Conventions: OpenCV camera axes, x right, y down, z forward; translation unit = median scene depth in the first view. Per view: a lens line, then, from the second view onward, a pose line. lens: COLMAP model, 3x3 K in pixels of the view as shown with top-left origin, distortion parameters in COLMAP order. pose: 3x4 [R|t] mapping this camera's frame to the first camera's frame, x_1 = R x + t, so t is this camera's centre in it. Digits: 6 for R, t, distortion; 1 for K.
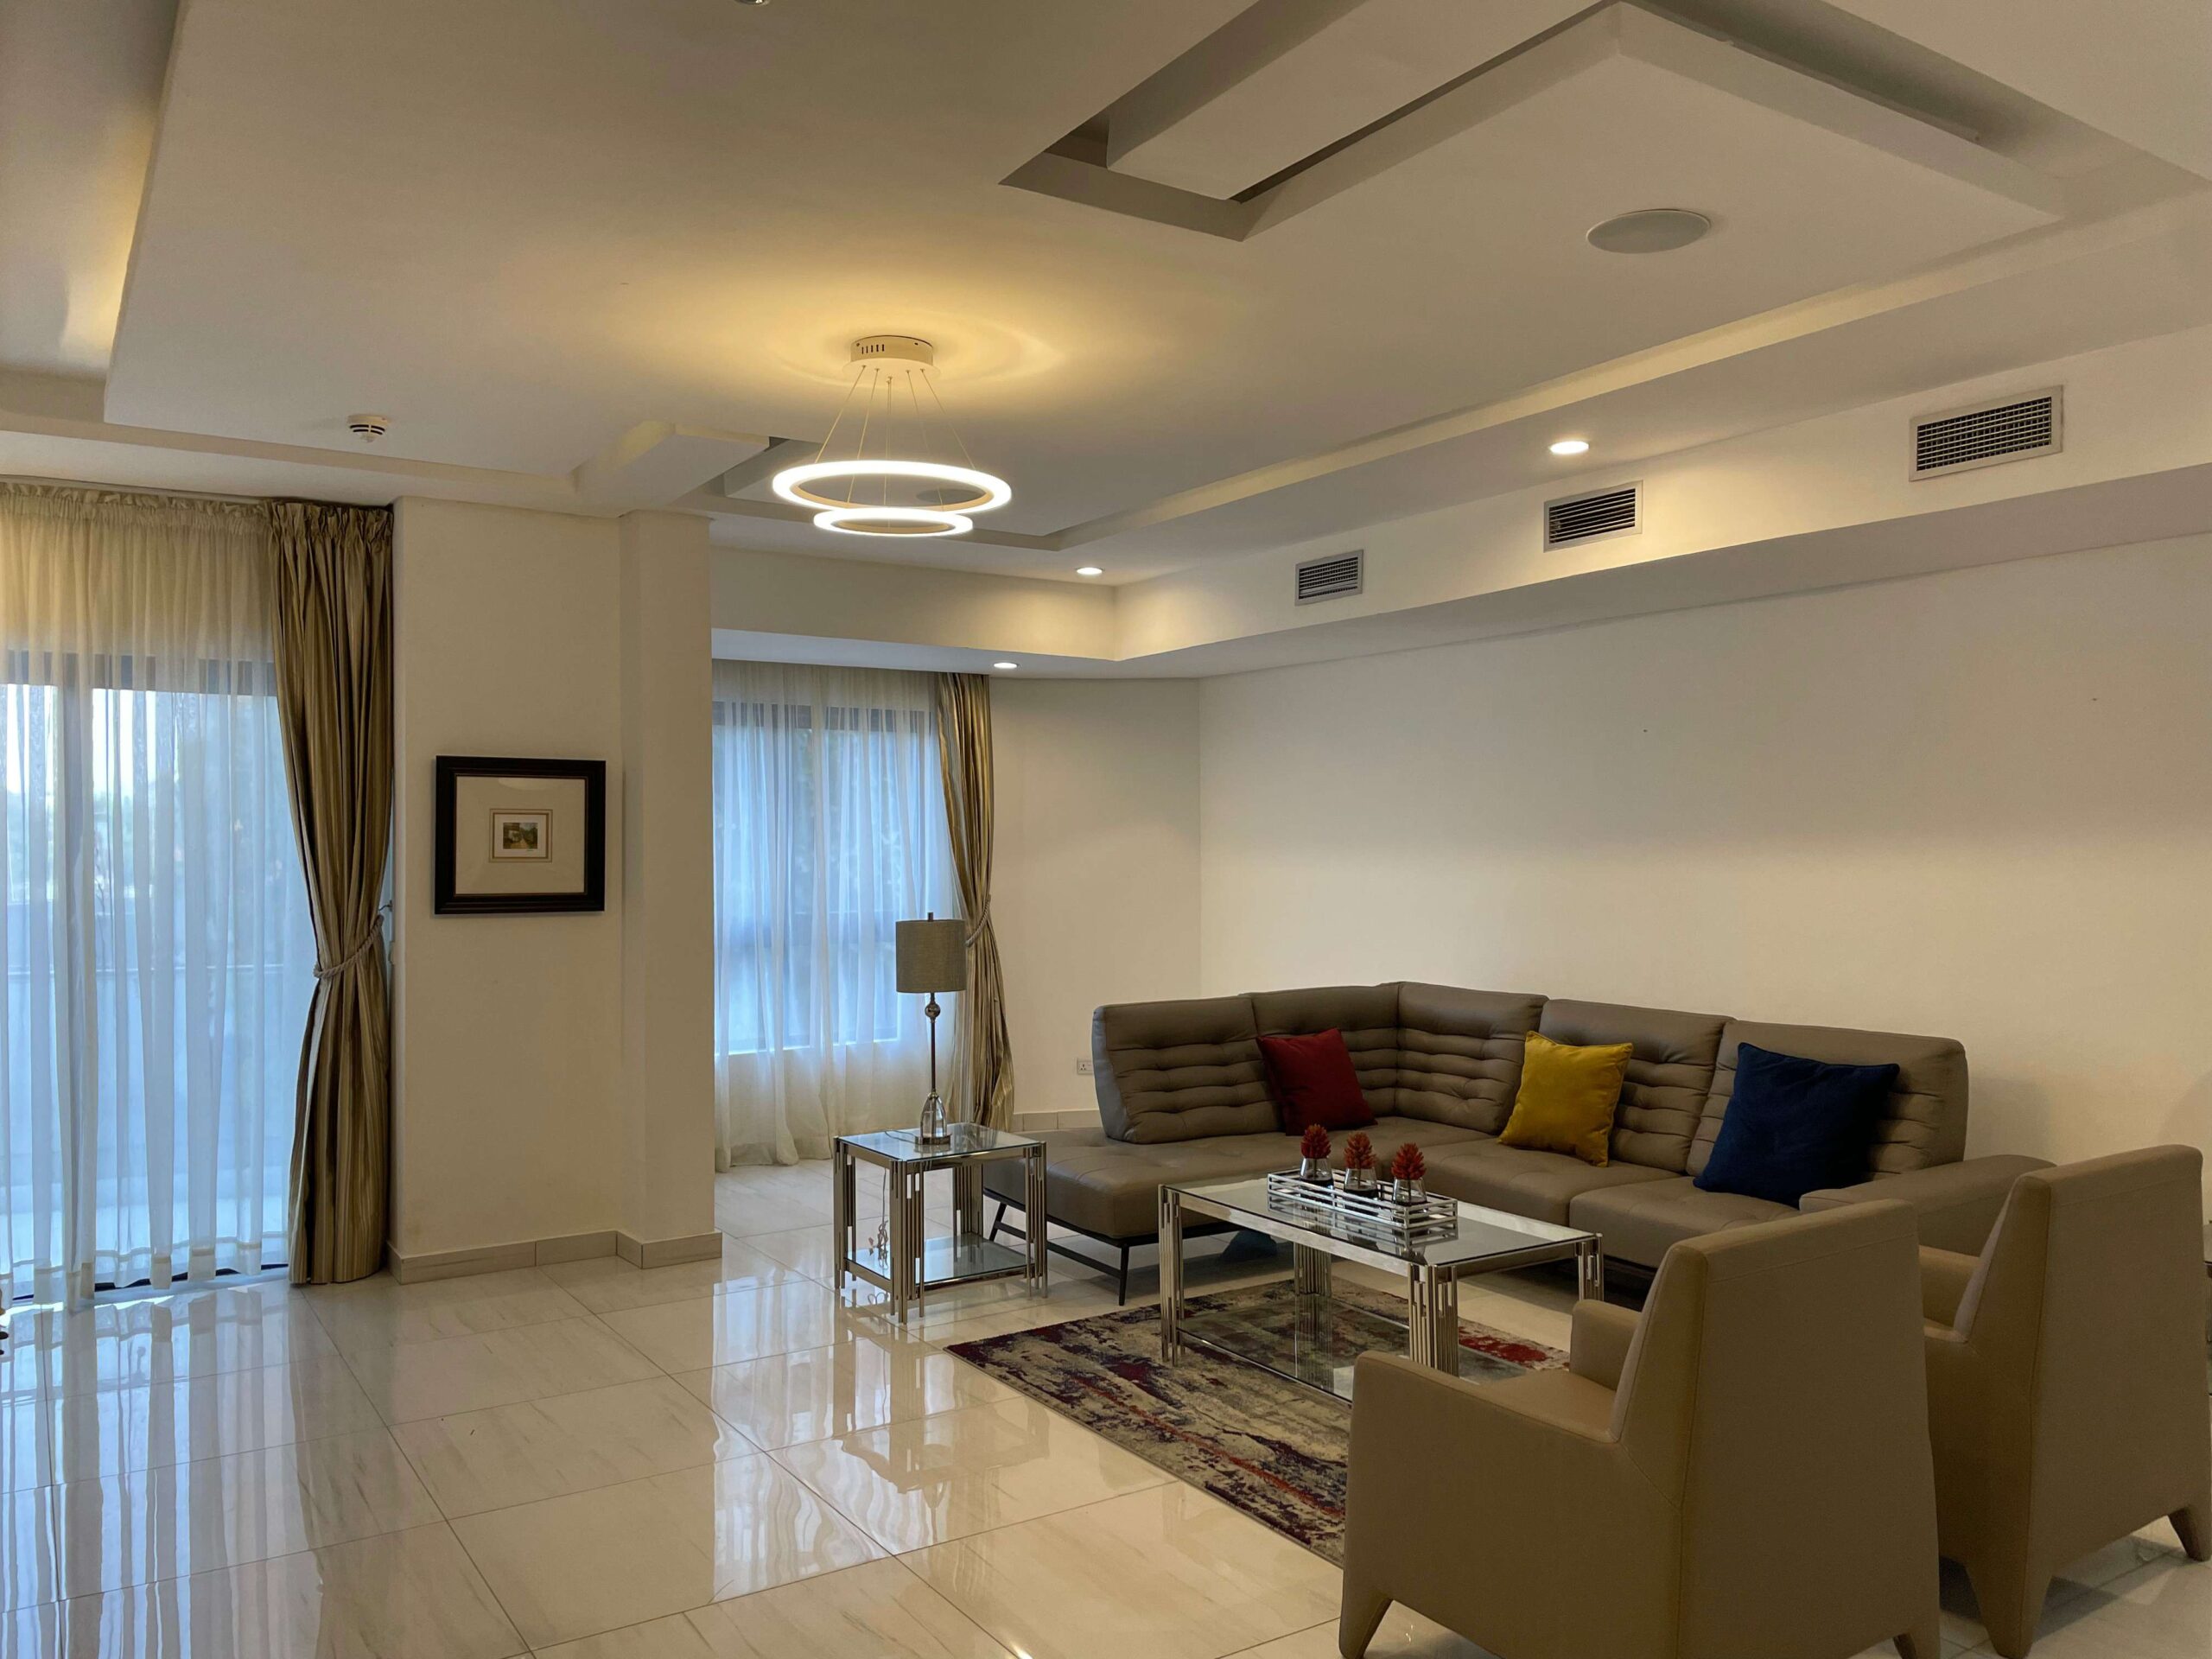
lens RADIAL K [[1677.0, 0, 1119.3], [0, 1677.0, 847.7], [0, 0, 1]] dist [0.090685, -0.116501]
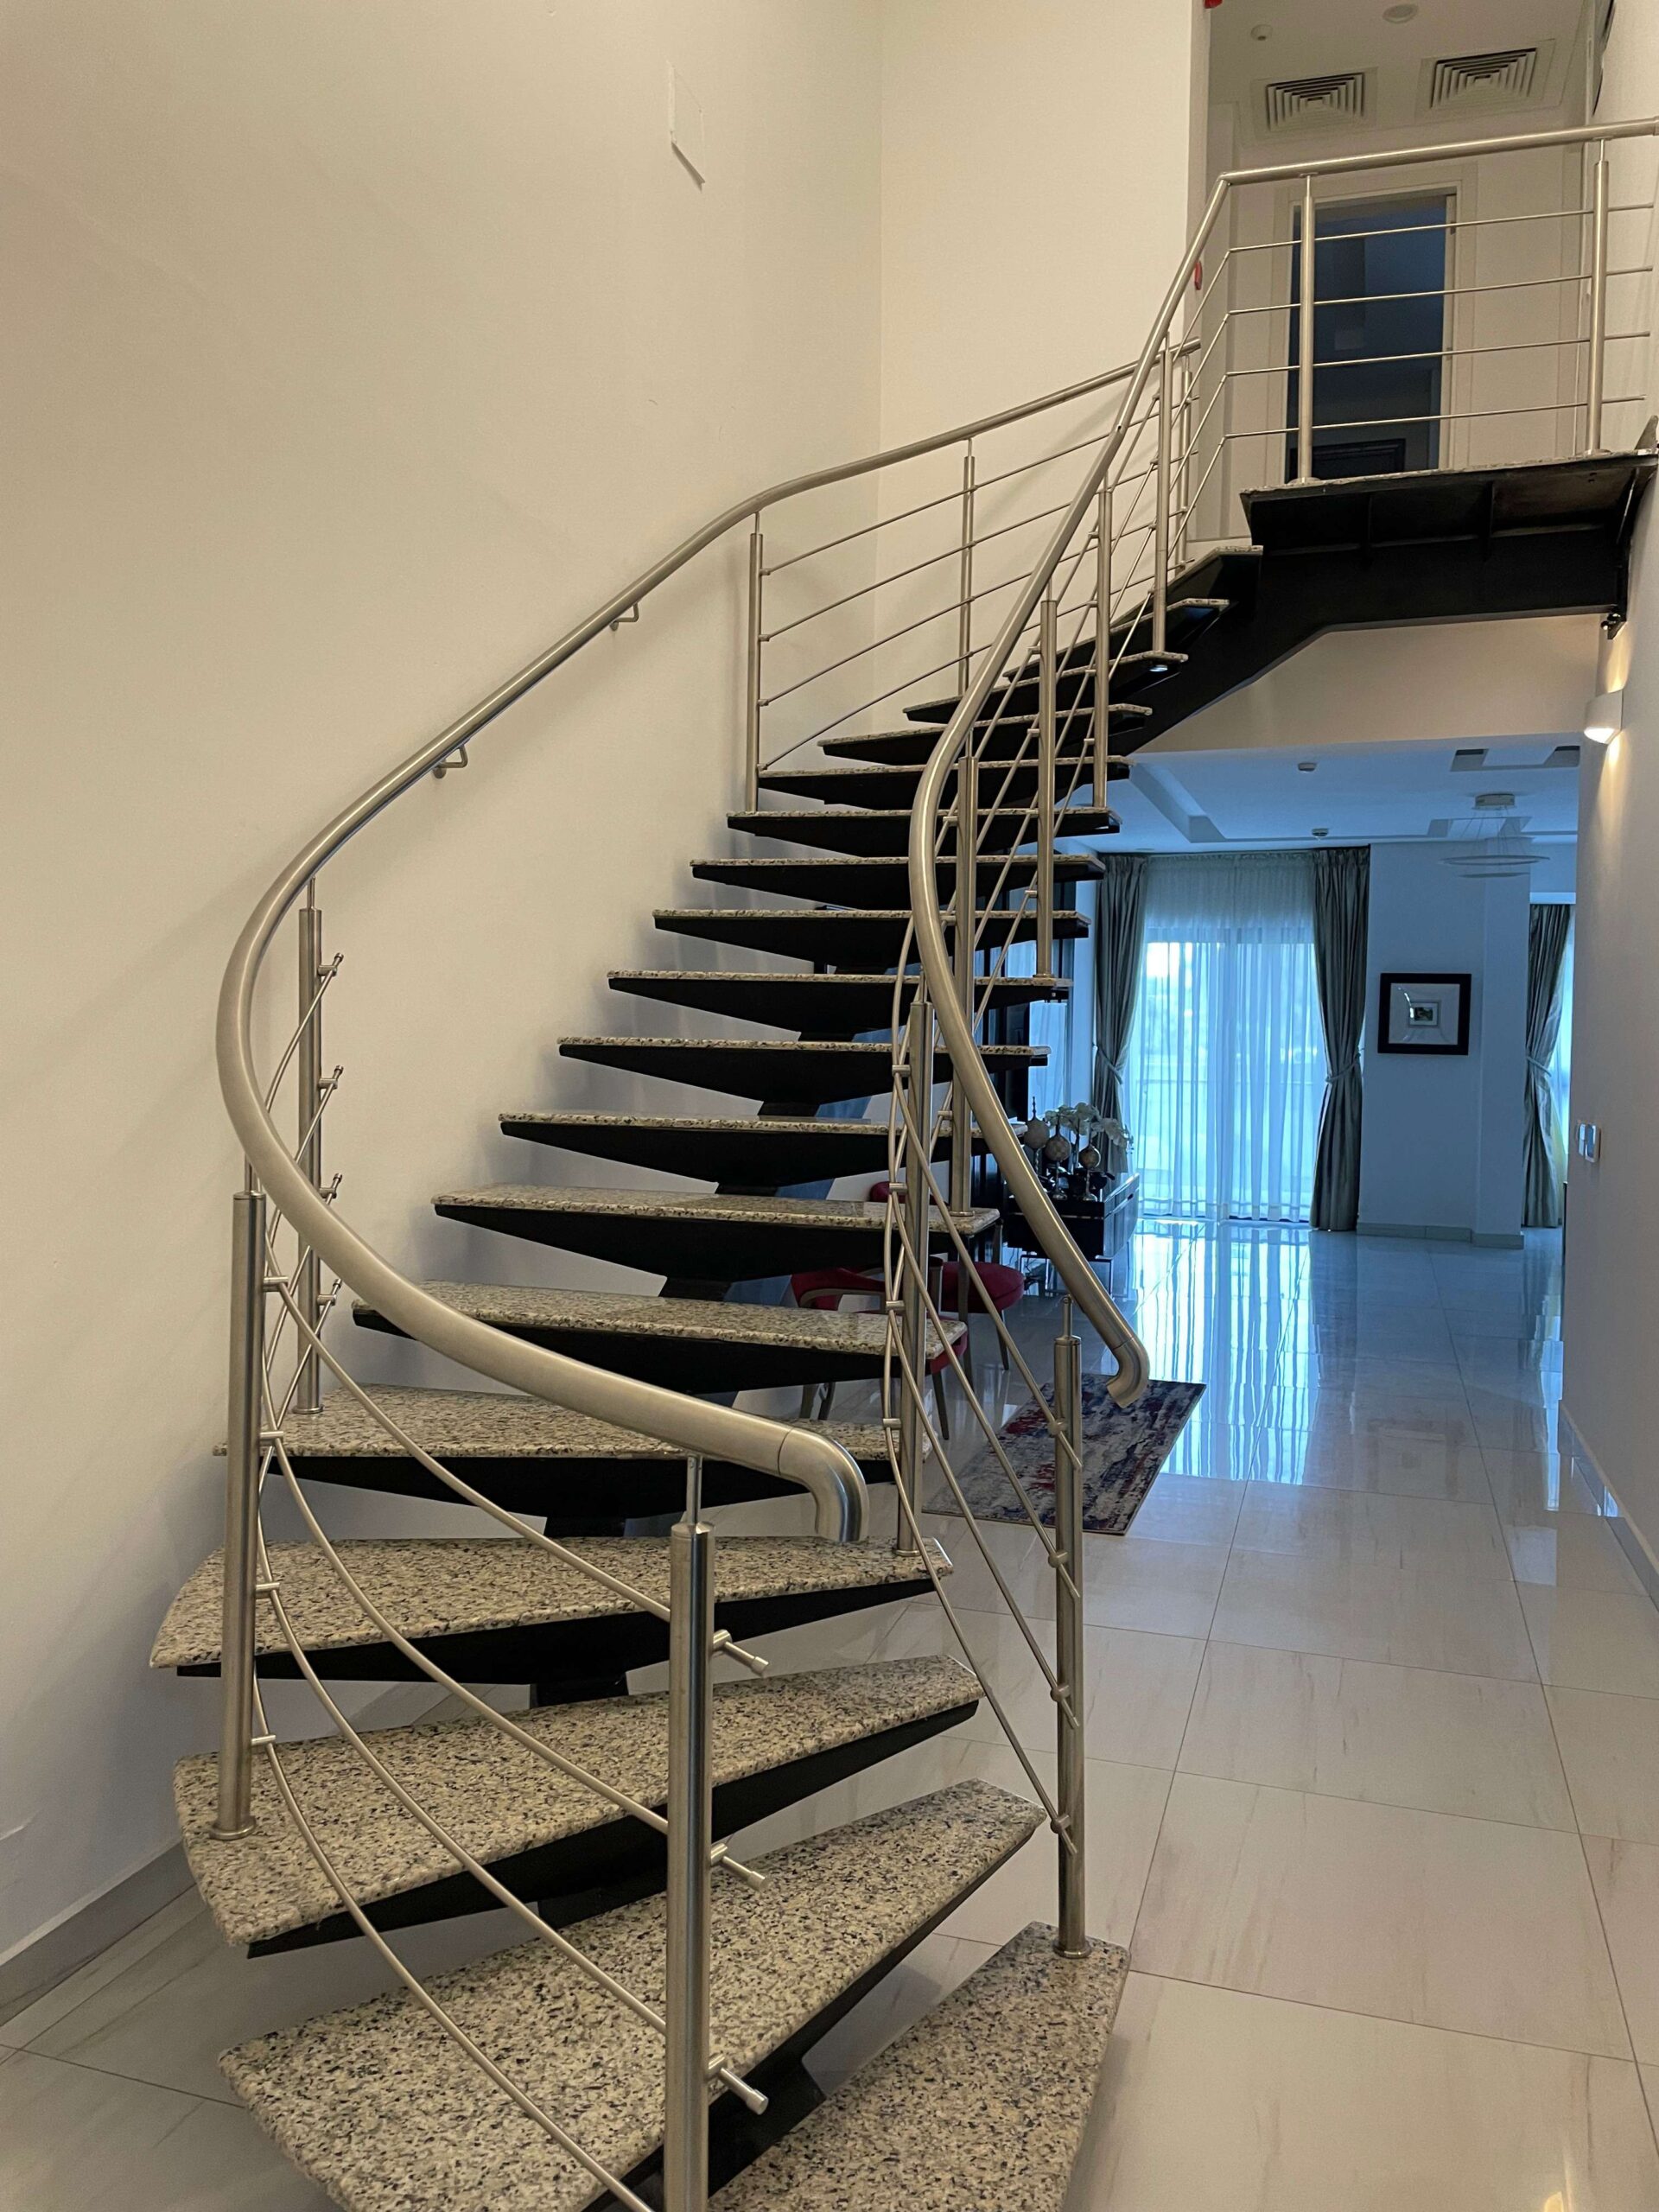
lens RADIAL K [[1677.0, 0, 824.1], [0, 1677.0, 1071.2], [0, 0, 1]] dist [0.090685, -0.116501]
pose [[0.636795, 0.038787, -0.770057, 0.703649], [-0.018129, 0.999211, 0.035338, 0.002264], [0.770820, -0.008543, 0.636996, -0.753510]]
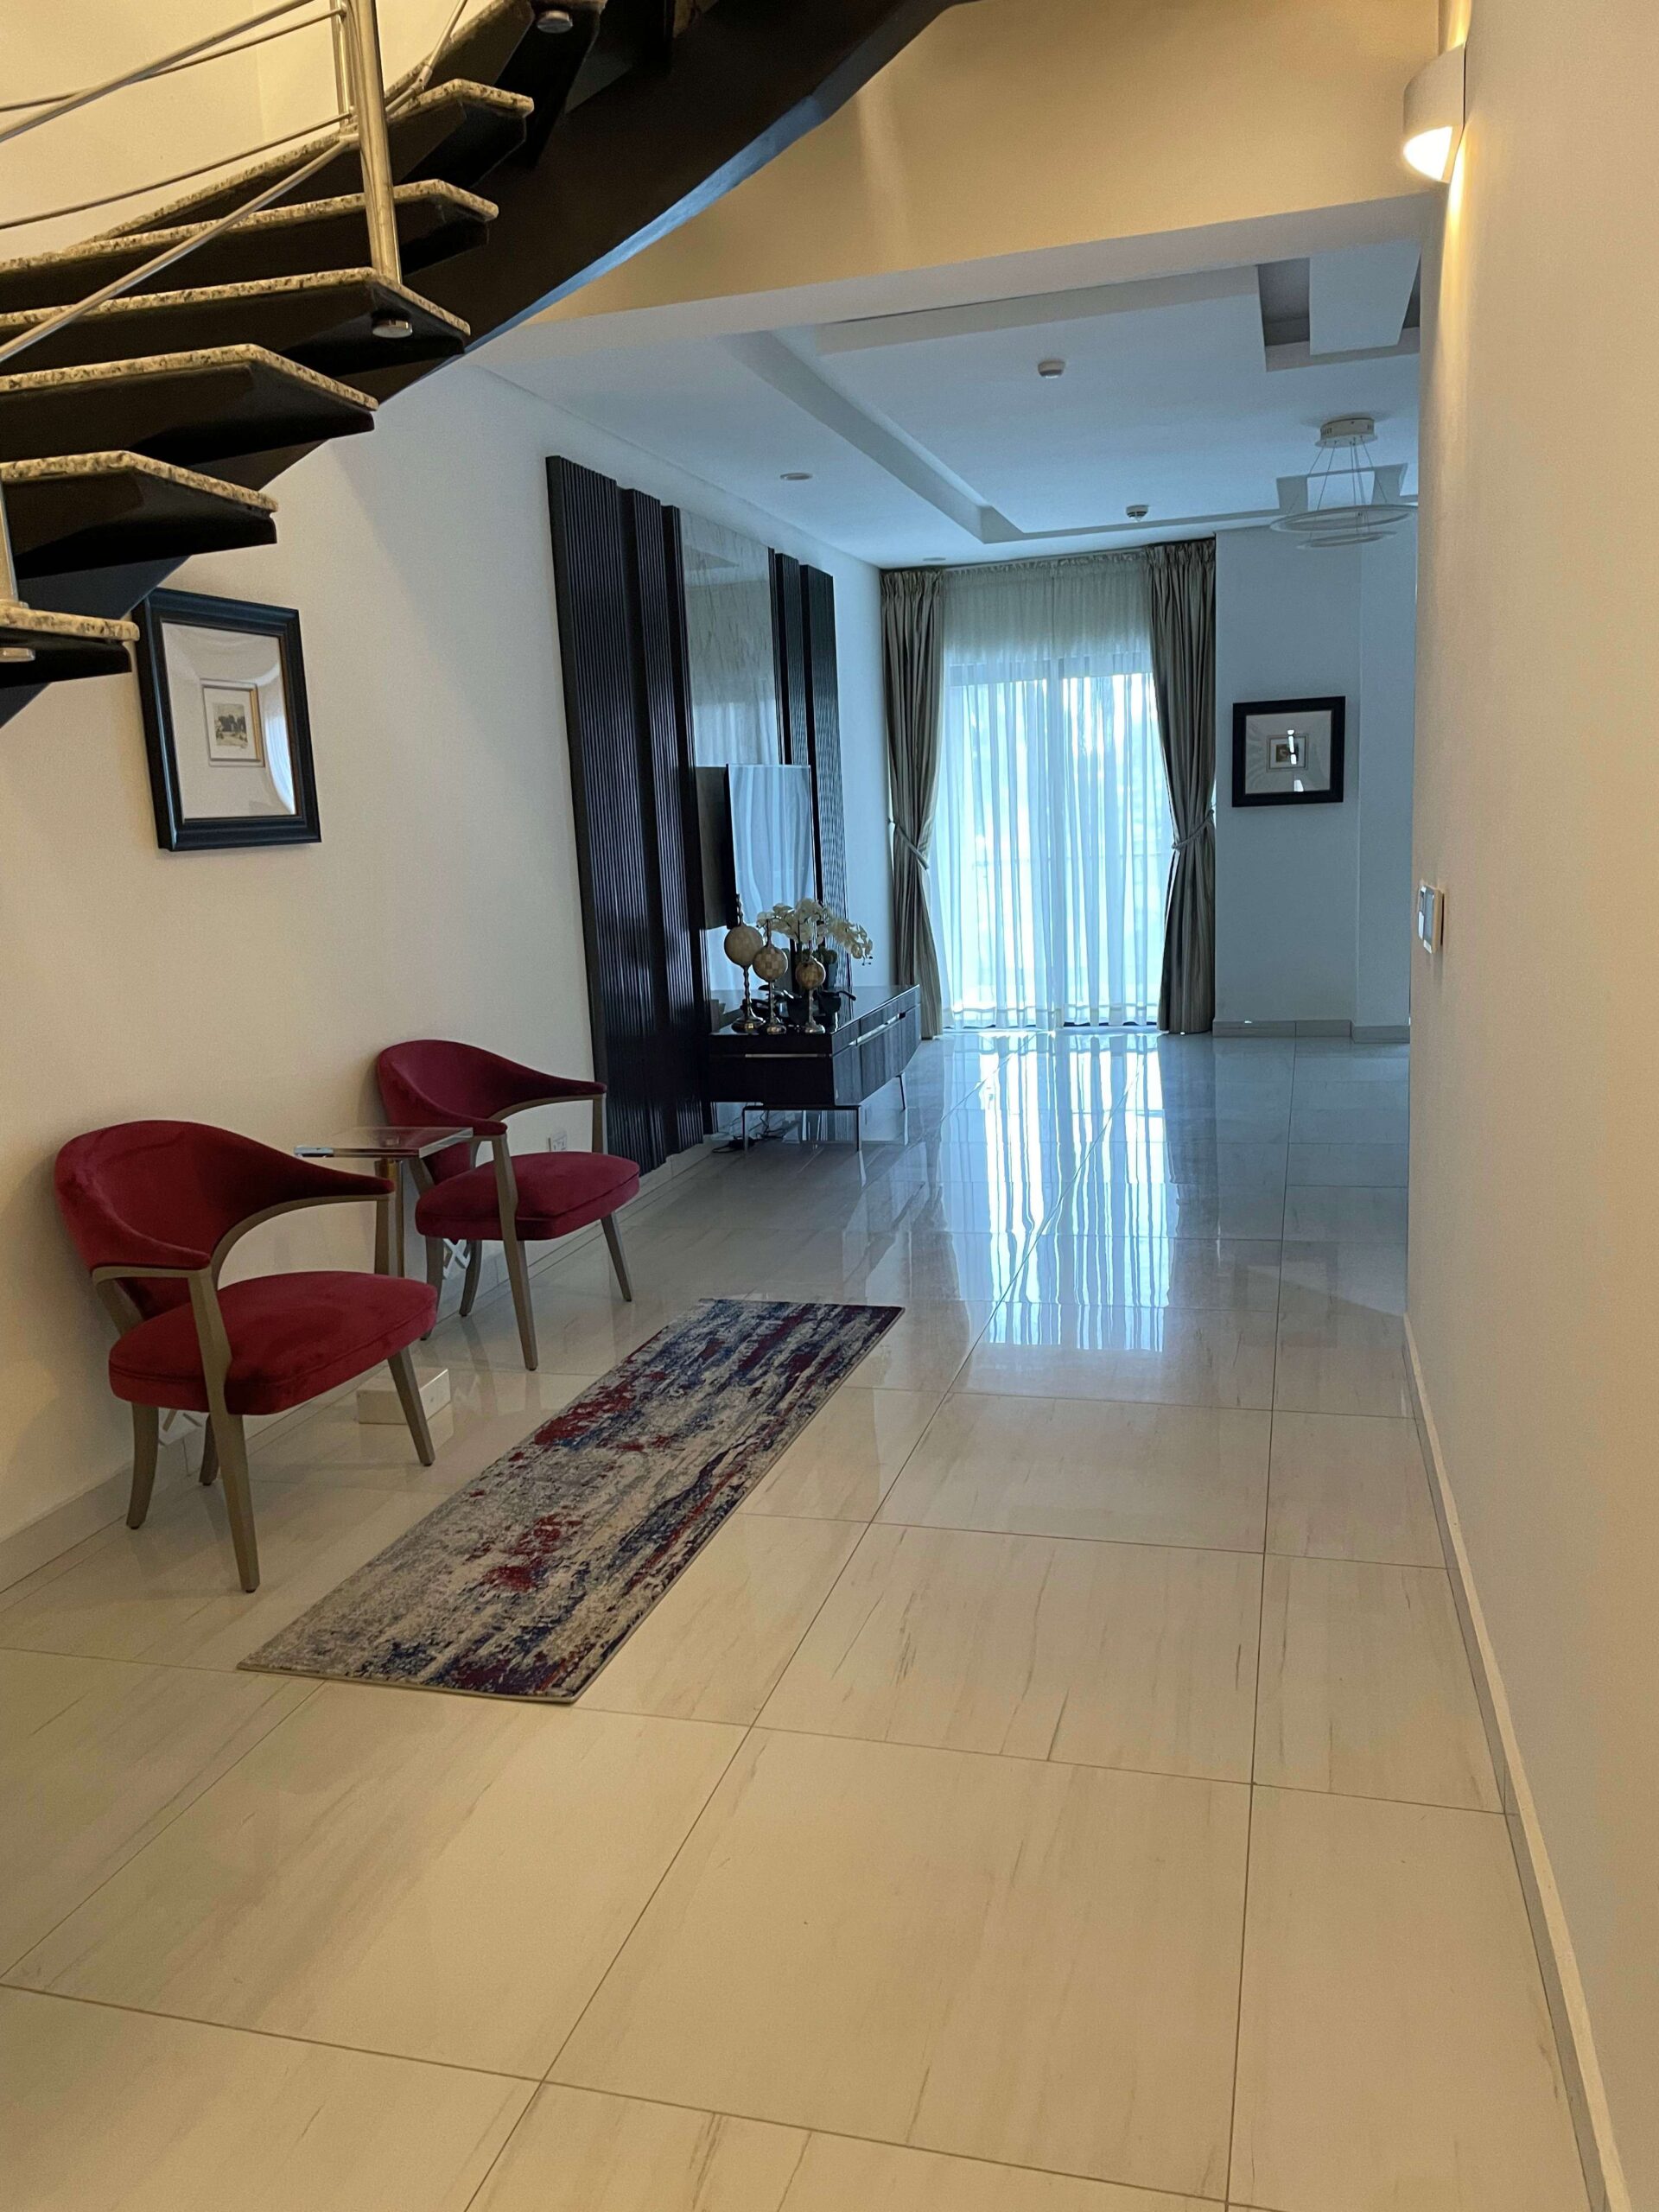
lens RADIAL K [[1677.0, 0, 828.3], [0, 1677.0, 1115.9], [0, 0, 1]] dist [0.090685, -0.116501]
pose [[0.664317, 0.105187, -0.740012, 0.533696], [0.044304, 0.982766, 0.179466, 0.022651], [0.746136, -0.152008, 0.648208, -0.335124]]
